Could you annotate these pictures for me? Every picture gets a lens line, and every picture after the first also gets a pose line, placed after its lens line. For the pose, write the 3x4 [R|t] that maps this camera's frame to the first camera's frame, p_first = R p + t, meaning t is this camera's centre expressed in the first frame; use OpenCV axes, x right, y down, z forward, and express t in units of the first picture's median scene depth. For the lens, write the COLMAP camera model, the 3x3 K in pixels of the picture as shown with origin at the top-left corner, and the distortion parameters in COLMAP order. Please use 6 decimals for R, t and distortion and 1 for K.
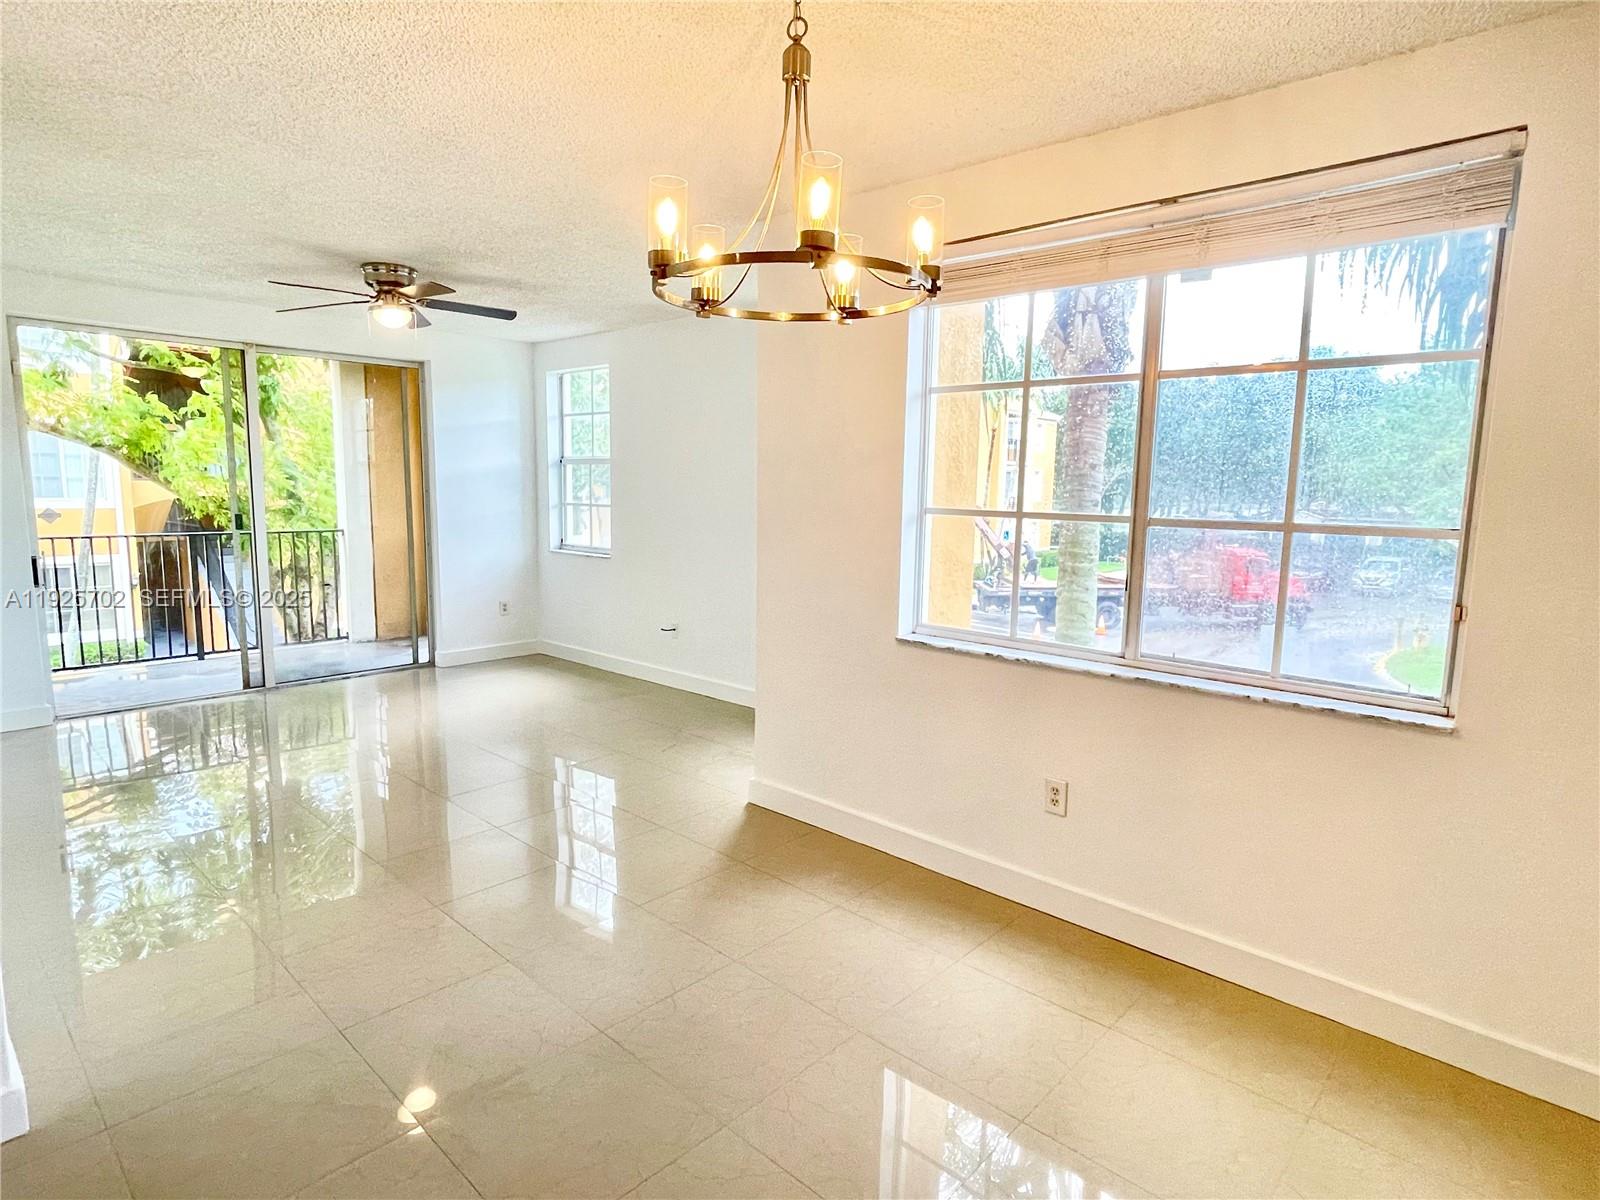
lens RADIAL K [[864.6, 0, 802.3], [0, 864.6, 597.2], [0, 0, 1]] dist [-0.002665, 0.000104]
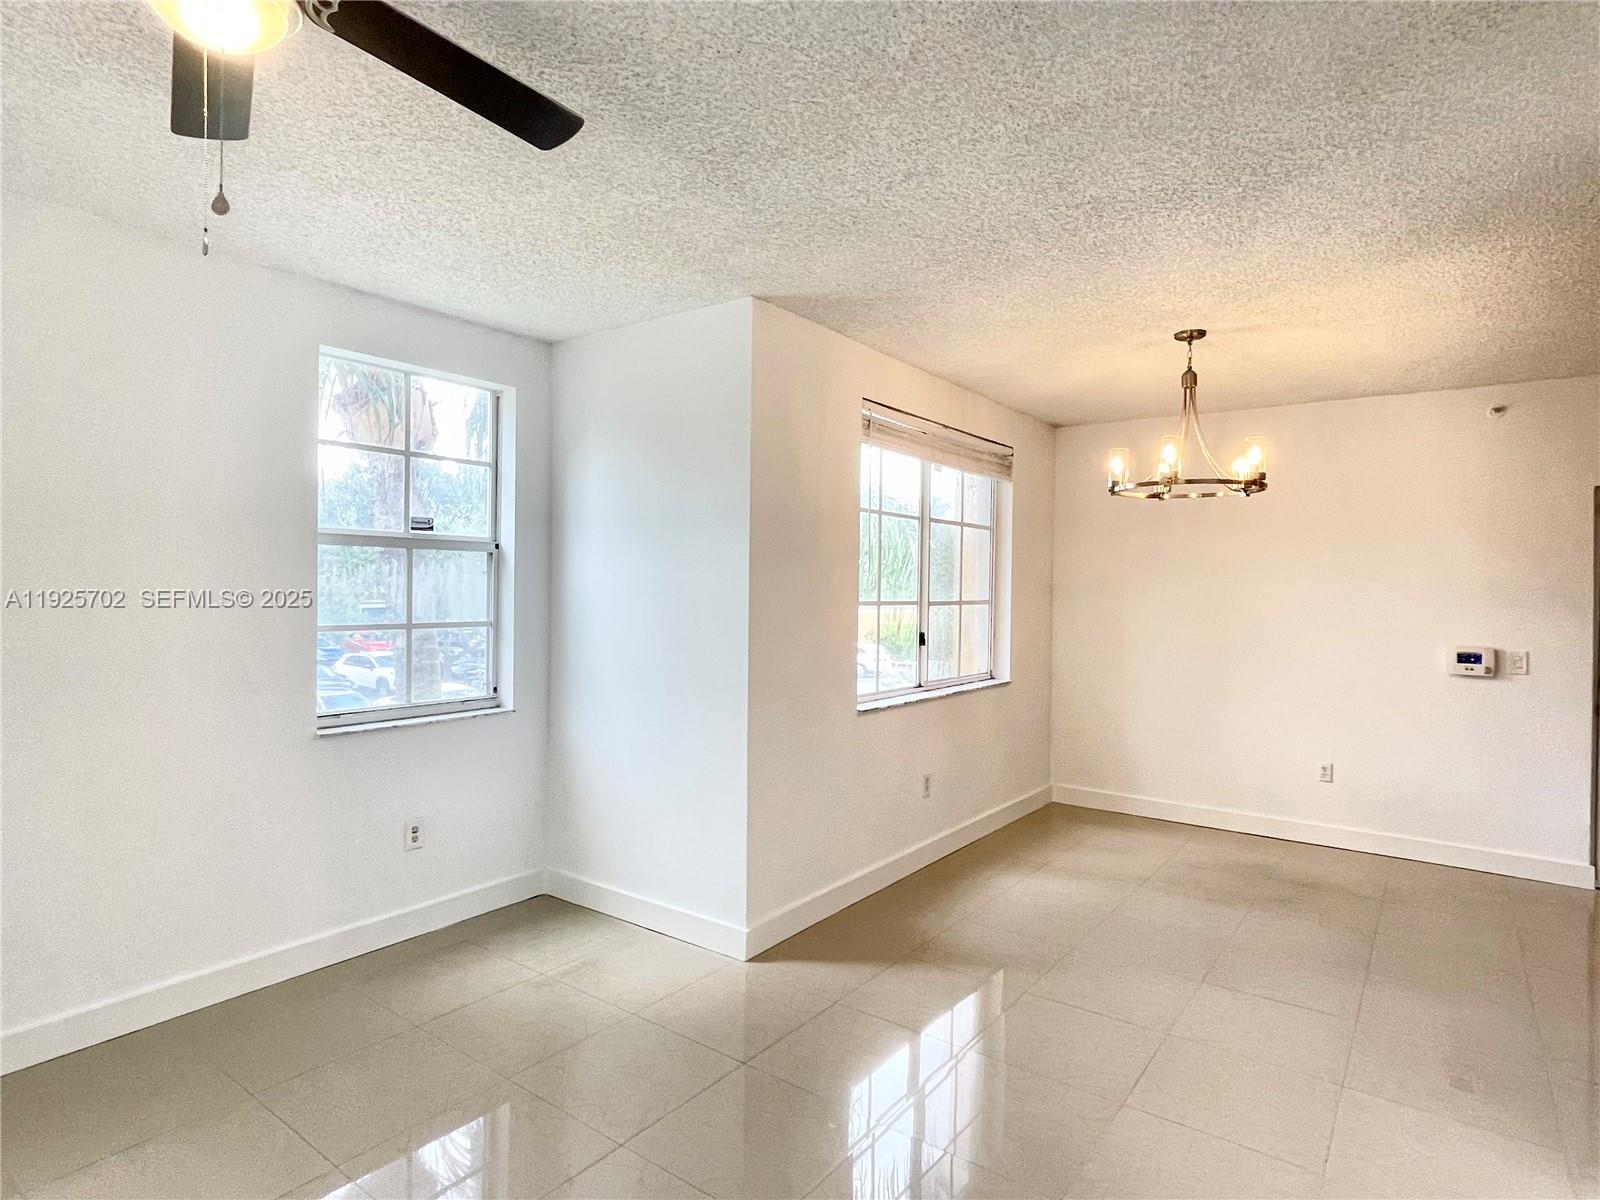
lens RADIAL K [[864.6, 0, 802.8], [0, 864.6, 598.4], [0, 0, 1]] dist [-0.002665, 0.000104]
pose [[-0.089144, -0.023952, 0.995731, -1.214042], [0.127143, 0.991259, 0.035227, -0.179197], [-0.987870, 0.129741, -0.085320, 1.326721]]
